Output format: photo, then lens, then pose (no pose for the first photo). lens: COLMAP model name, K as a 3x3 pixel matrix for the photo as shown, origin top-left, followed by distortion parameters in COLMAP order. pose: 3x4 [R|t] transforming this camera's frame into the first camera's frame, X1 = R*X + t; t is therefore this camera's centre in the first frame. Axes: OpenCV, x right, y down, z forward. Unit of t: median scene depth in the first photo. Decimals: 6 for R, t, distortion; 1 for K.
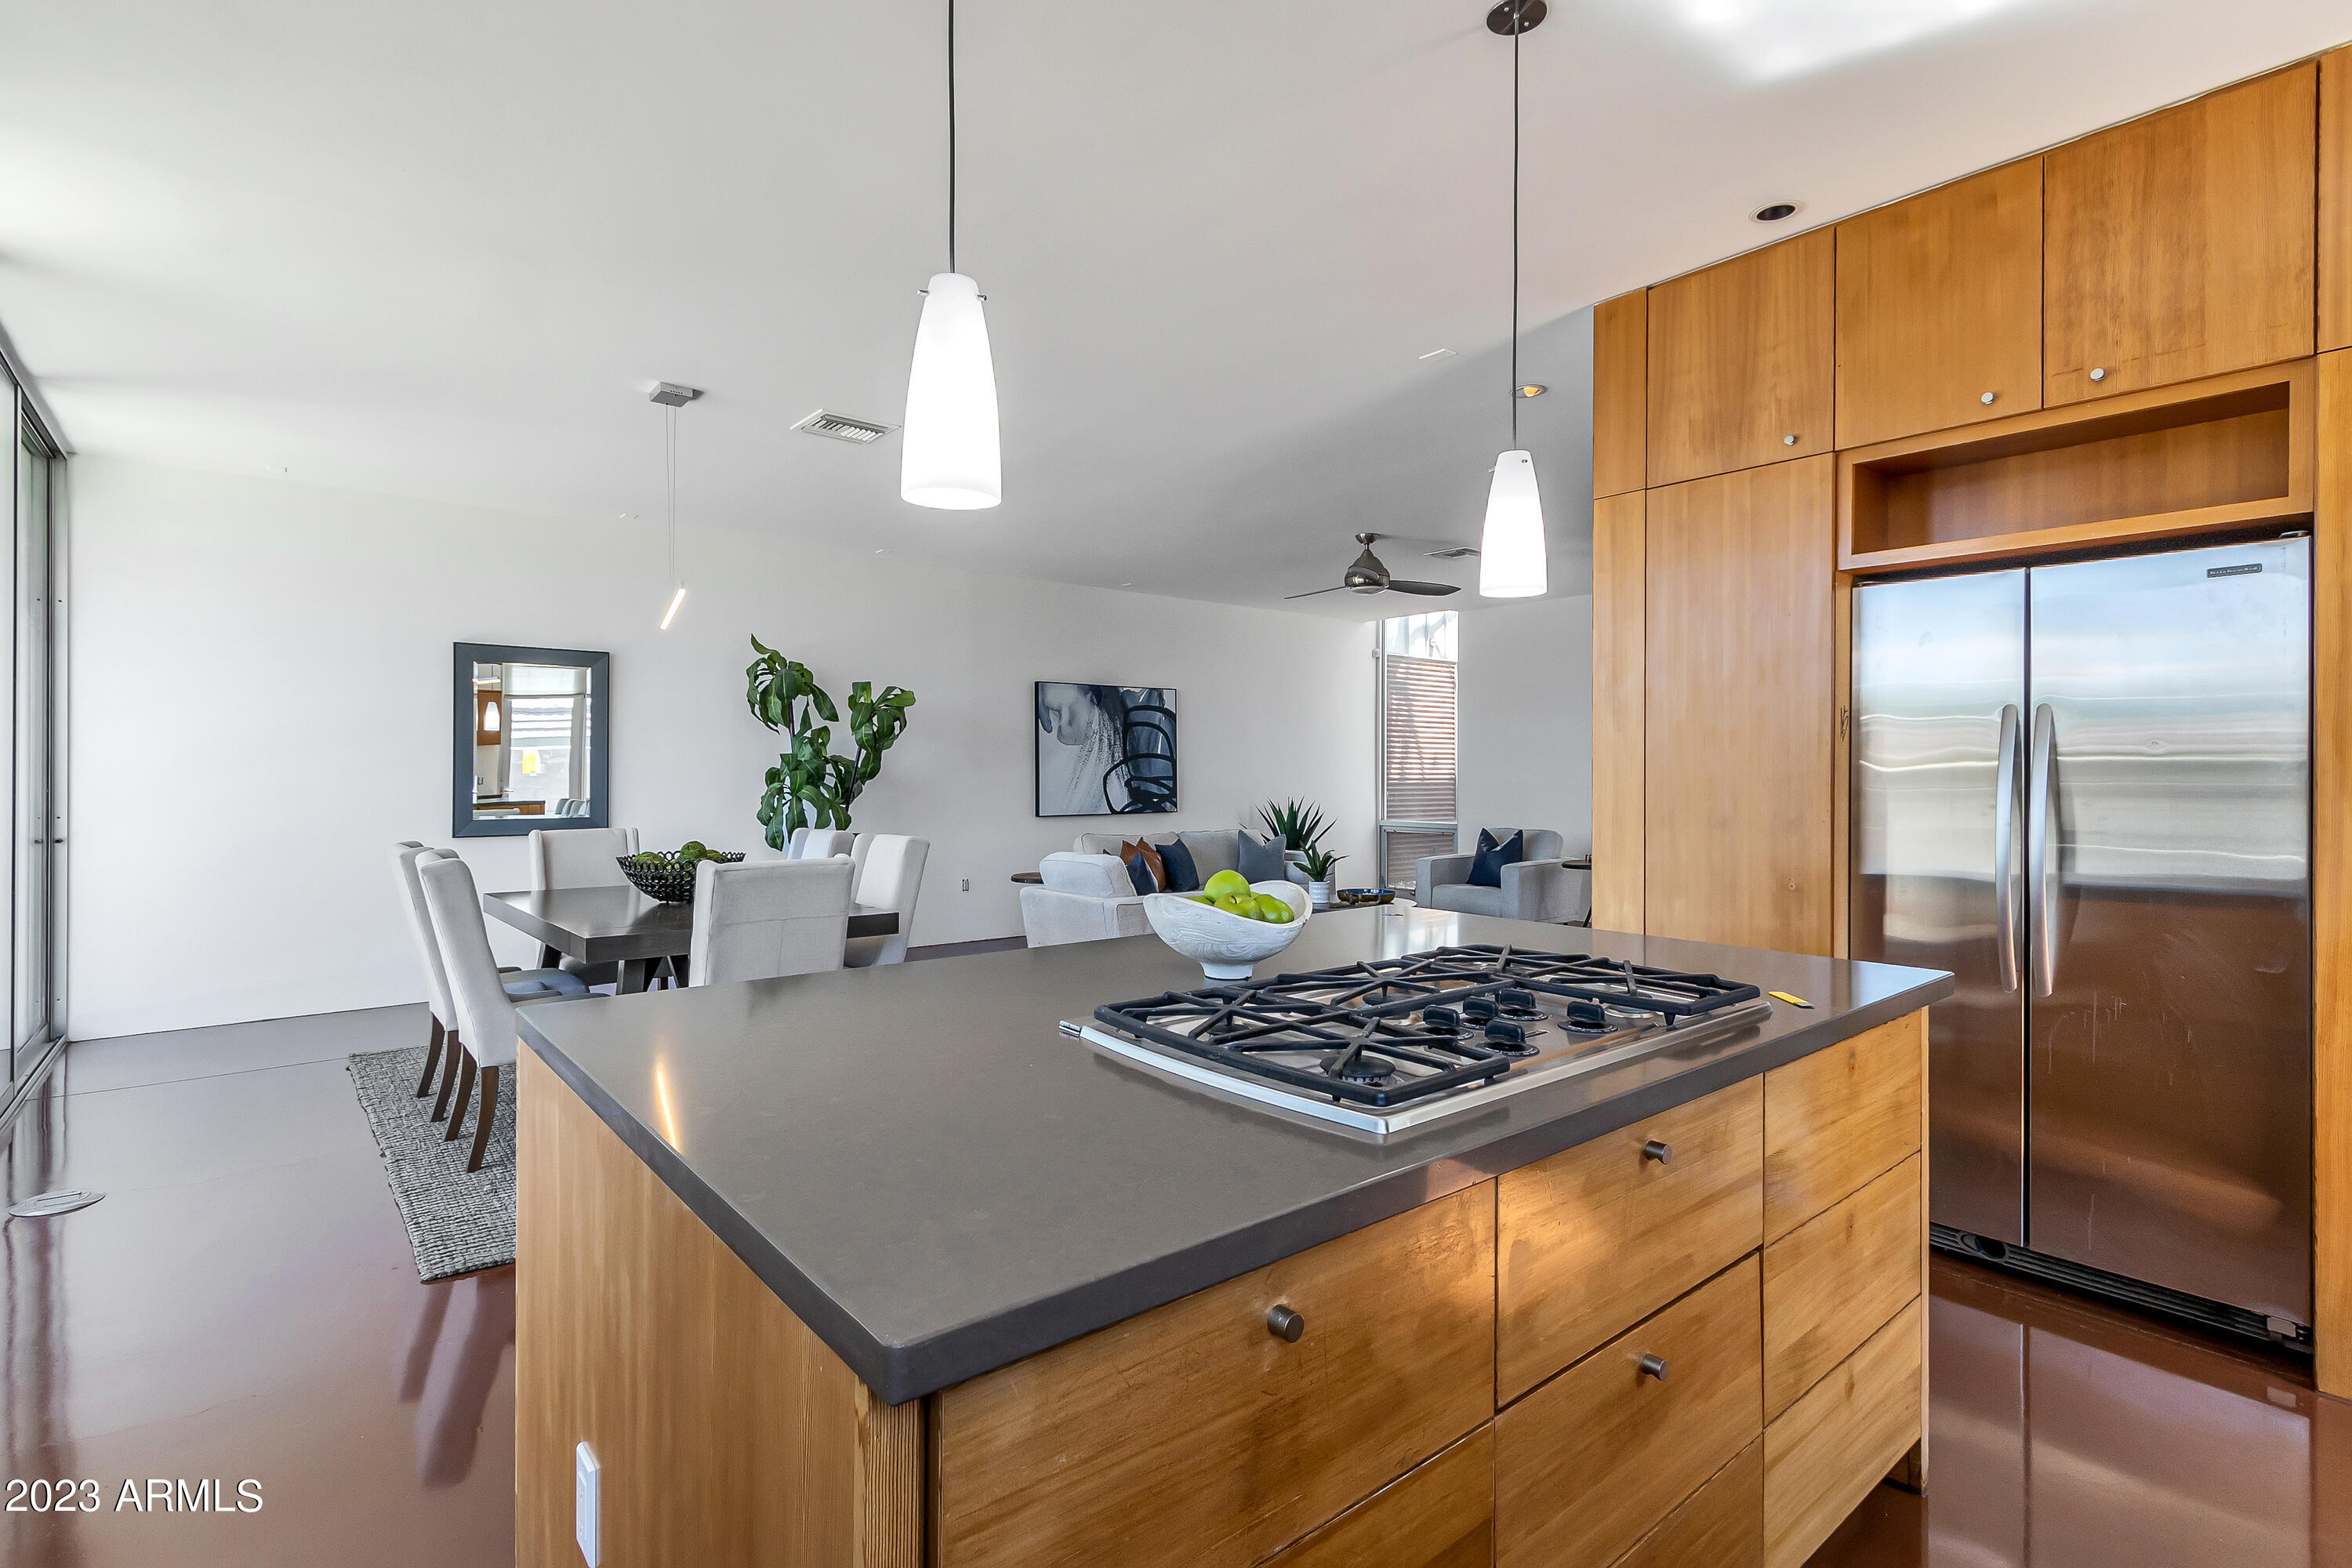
lens RADIAL K [[1098.5, 0, 1174.2], [0, 1098.5, 775.5], [0, 0, 1]] dist [-0.002384, 0.000303]
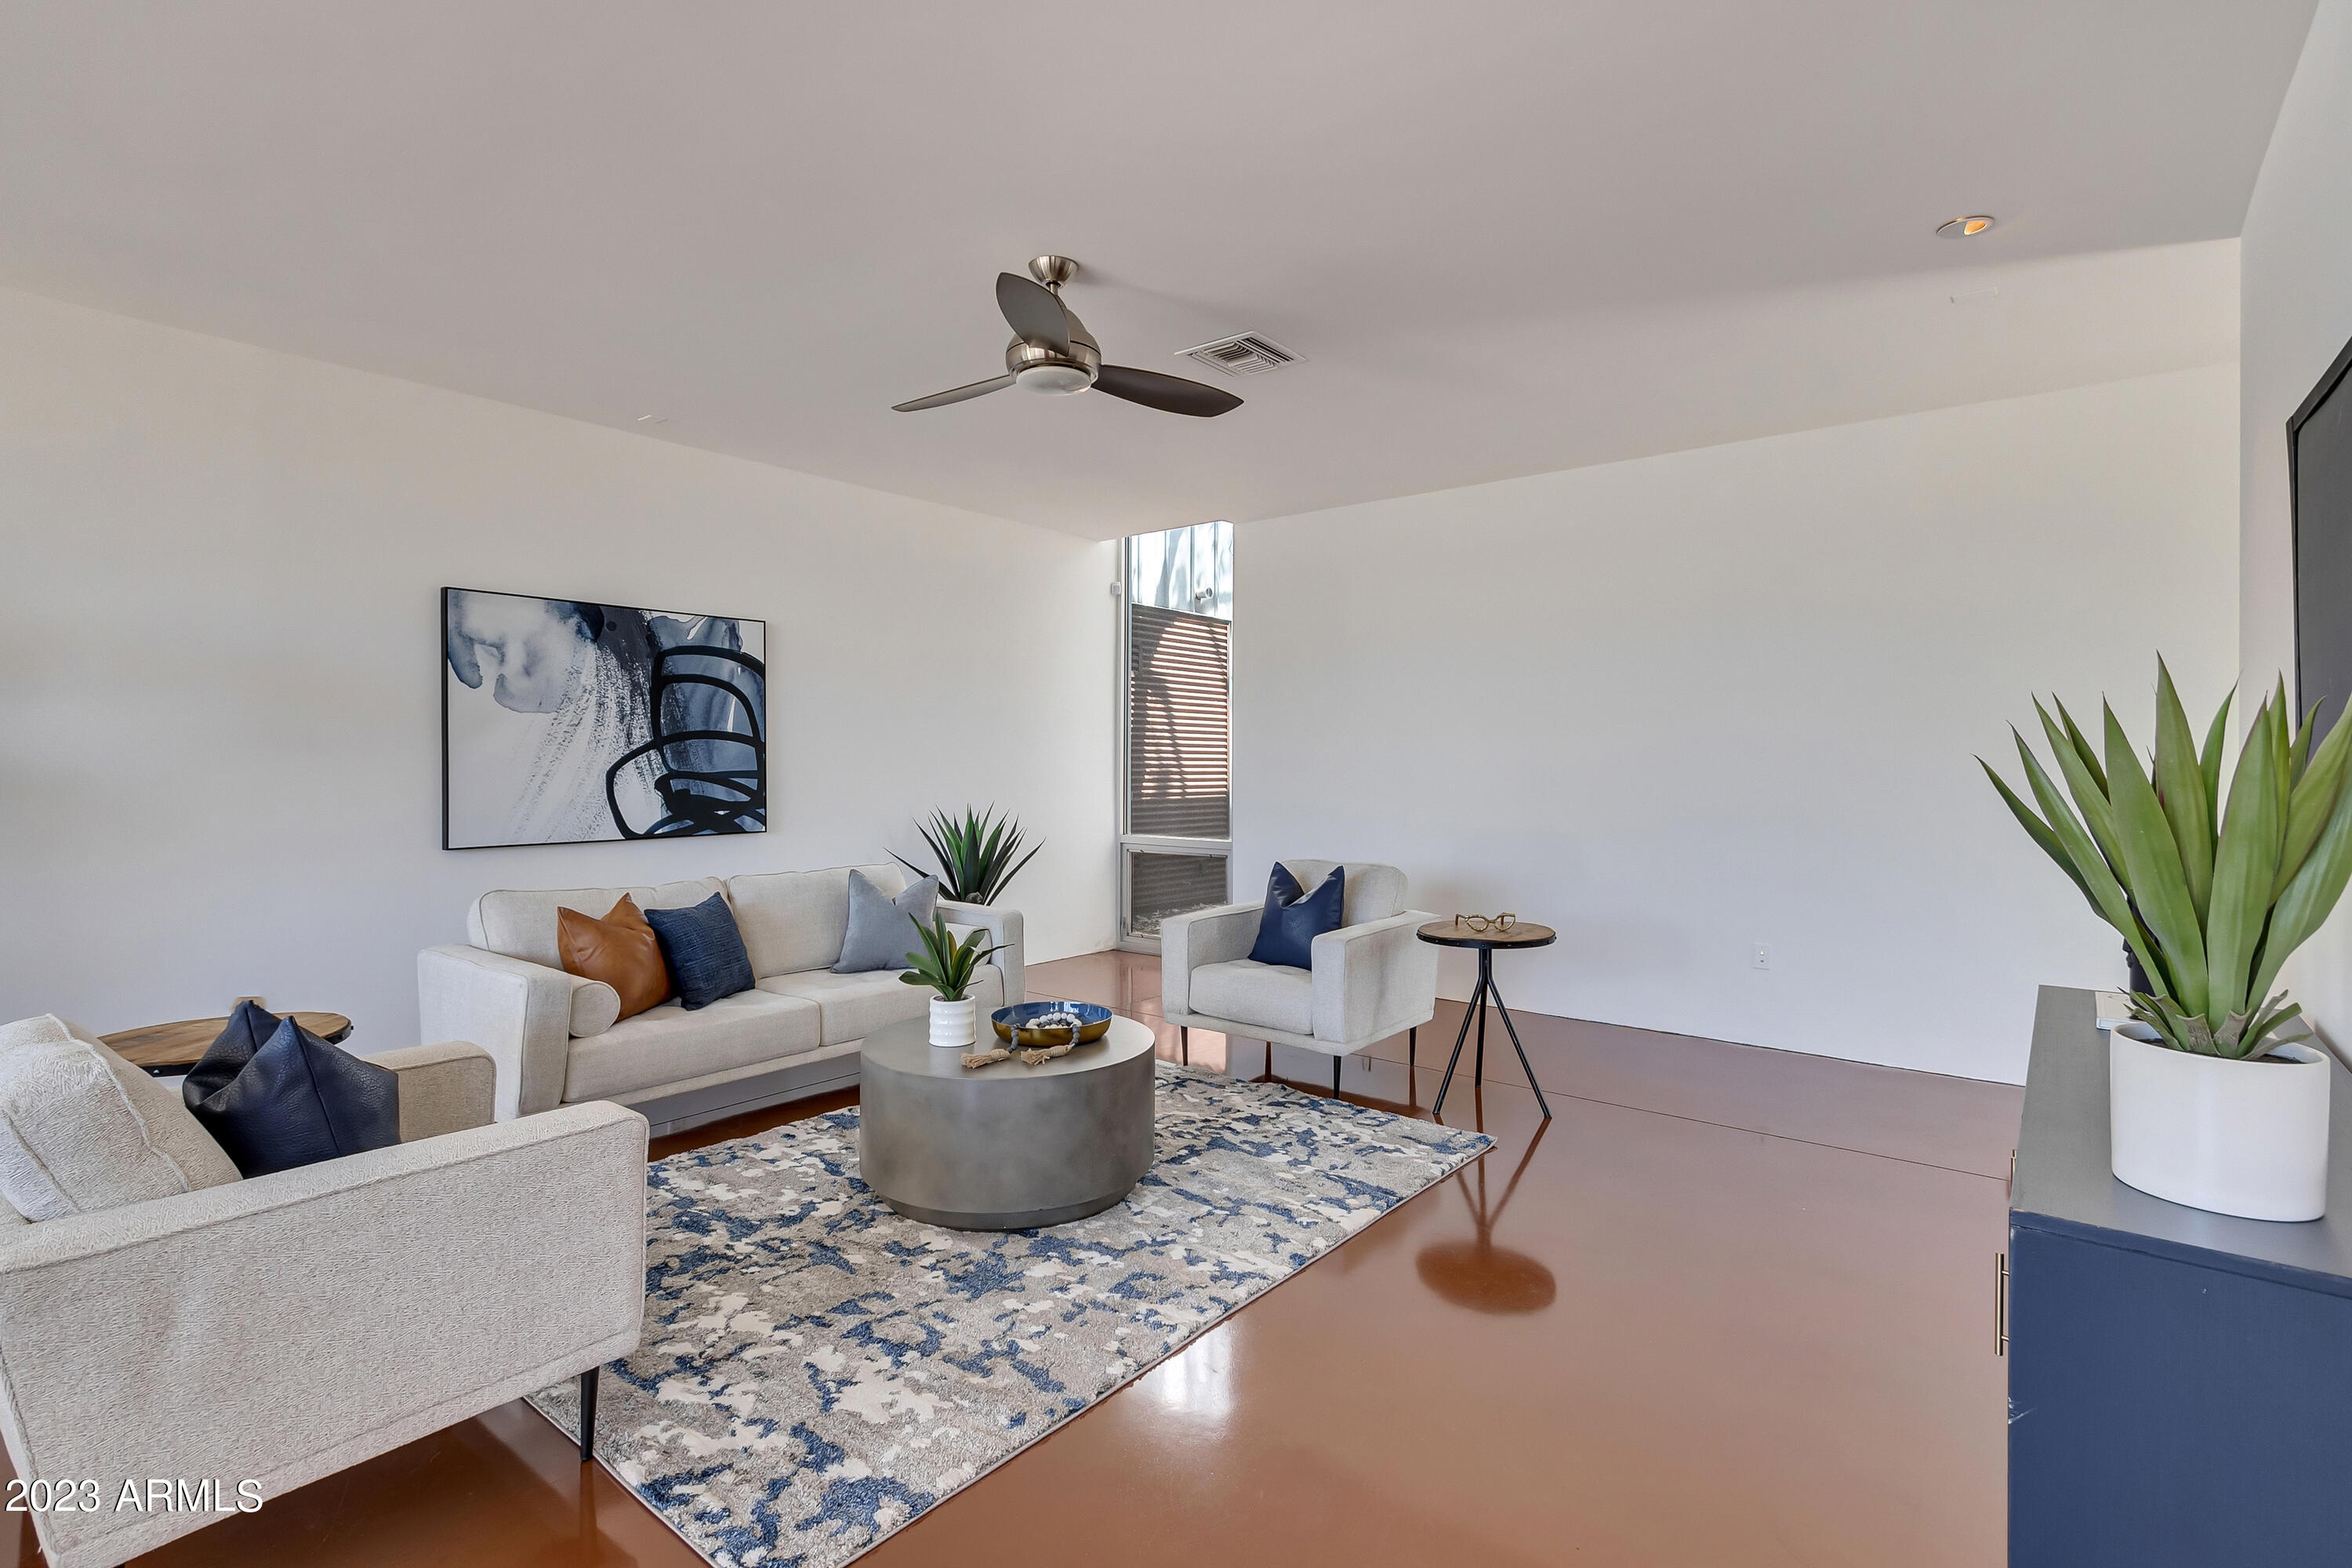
lens RADIAL K [[1098.5, 0, 1175.5], [0, 1098.5, 768.1], [0, 0, 1]] dist [-0.002384, 0.000303]
pose [[0.978768, 0.002024, 0.204961, 0.100570], [-0.002745, 0.999991, 0.003237, -0.003332], [-0.204952, -0.003731, 0.978765, 0.405279]]
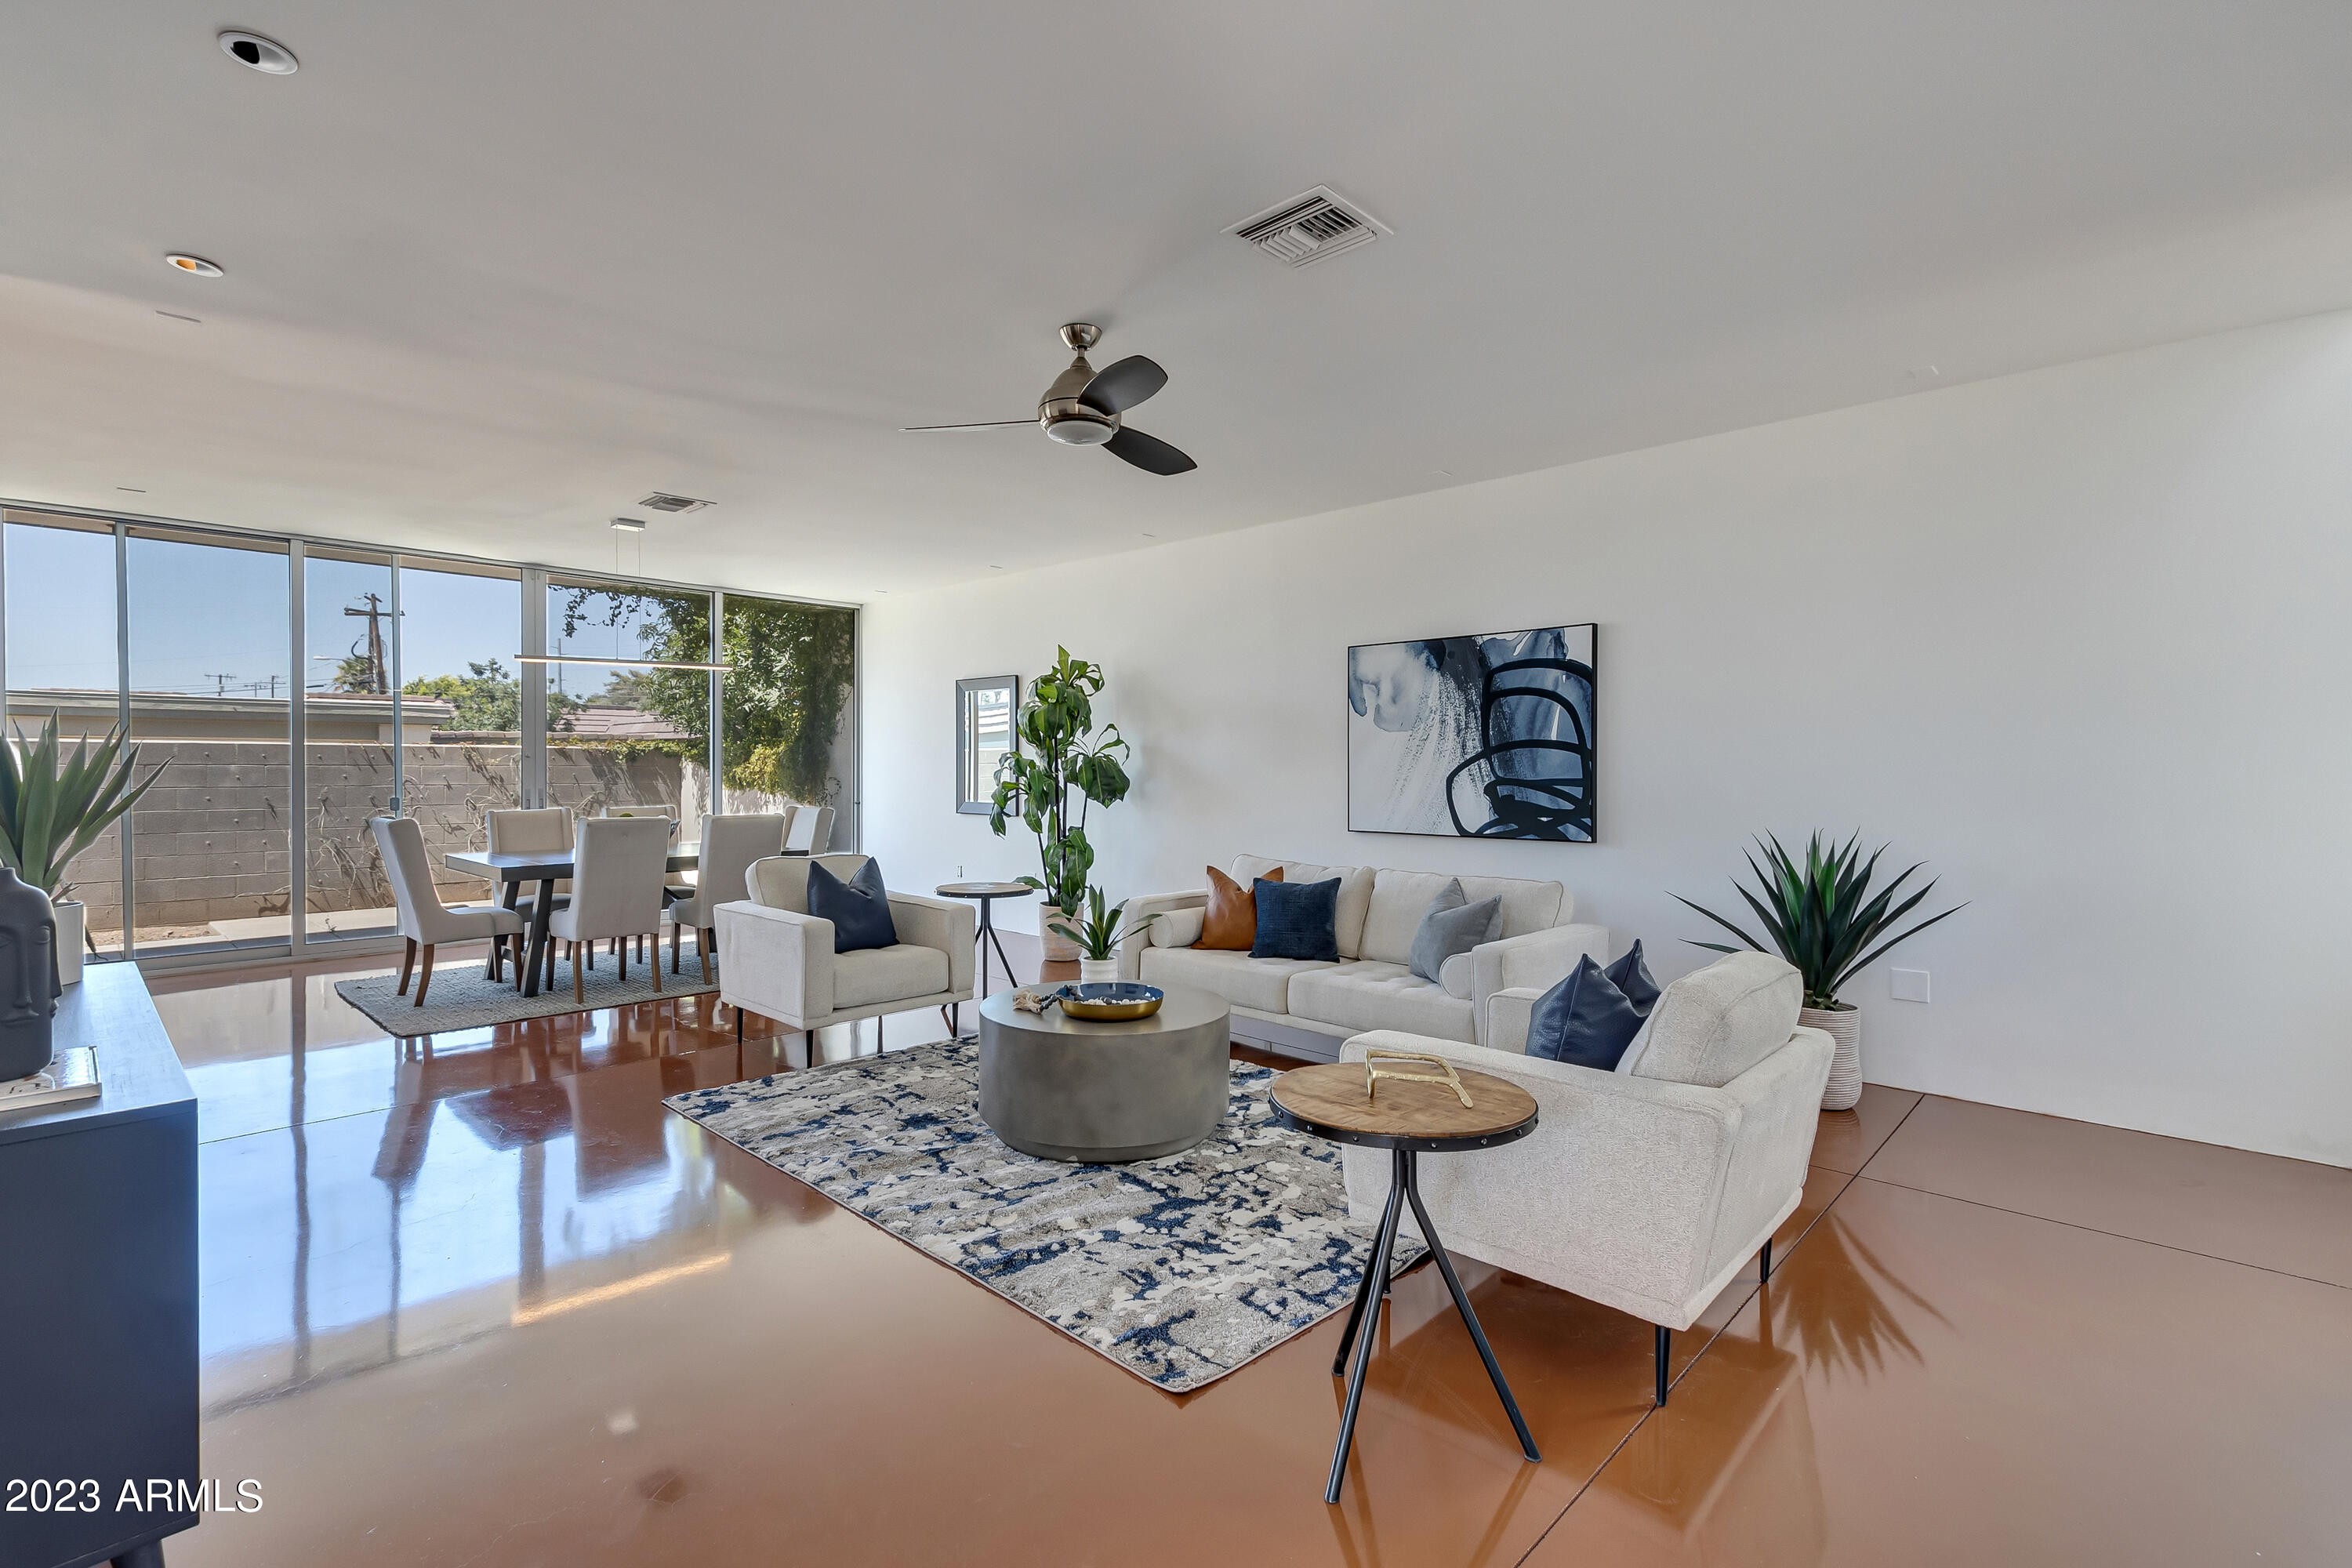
lens RADIAL K [[1098.5, 0, 1183.1], [0, 1098.5, 785.8], [0, 0, 1]] dist [-0.002384, 0.000303]
pose [[0.116658, 0.016768, -0.993031, 0.562575], [-0.005730, 0.999852, 0.016210, -0.003921], [0.993156, 0.003799, 0.116737, 0.766026]]
